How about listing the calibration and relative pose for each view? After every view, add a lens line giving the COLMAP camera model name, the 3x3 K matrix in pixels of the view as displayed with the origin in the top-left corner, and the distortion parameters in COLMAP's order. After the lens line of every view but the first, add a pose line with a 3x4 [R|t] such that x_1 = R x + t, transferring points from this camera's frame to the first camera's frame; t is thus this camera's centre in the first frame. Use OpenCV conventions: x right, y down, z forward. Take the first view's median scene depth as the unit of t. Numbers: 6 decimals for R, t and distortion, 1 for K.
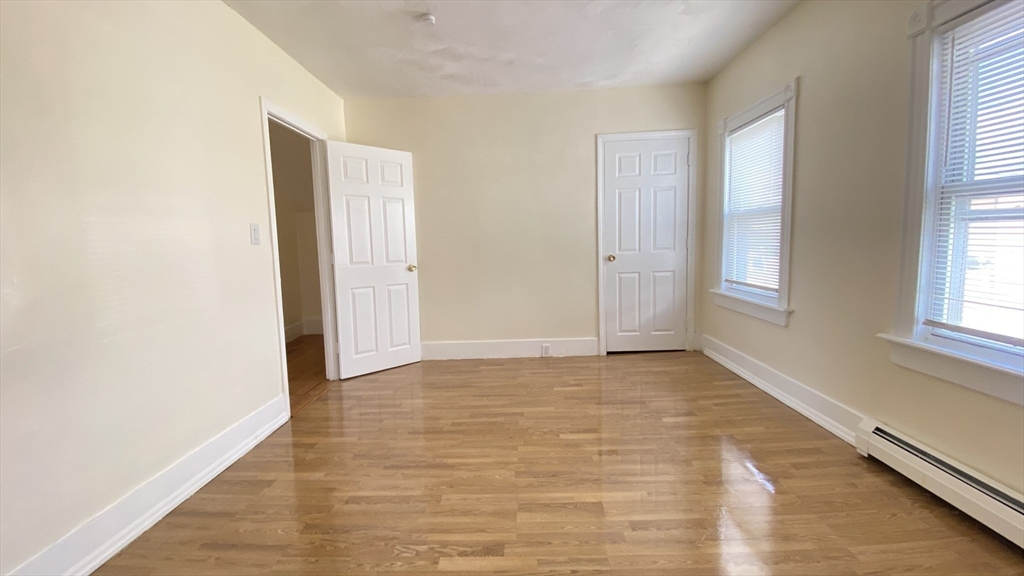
lens RADIAL K [[419.0, 0, 508.2], [0, 419.0, 286.3], [0, 0, 1]] dist [0.000633, -0.007242]
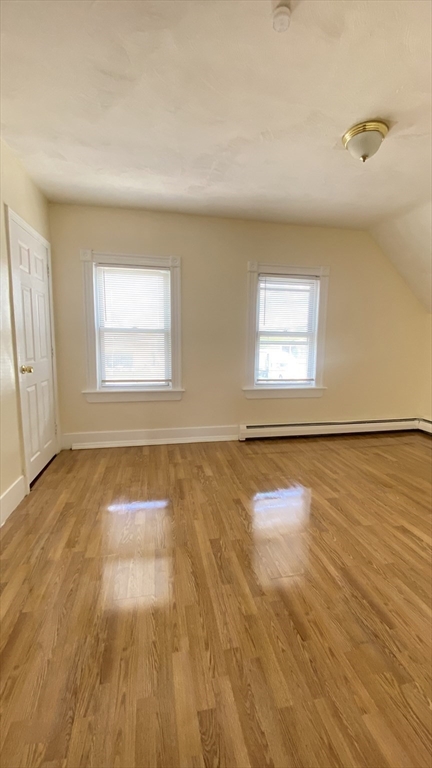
lens RADIAL K [[314.3, 0, 209.7], [0, 314.3, 380.6], [0, 0, 1]] dist [0.000633, -0.007242]
pose [[-0.215875, -0.099022, 0.971387, -0.753784], [0.101219, 0.987215, 0.123130, -0.158618], [-0.971160, 0.124903, -0.203093, 1.388722]]
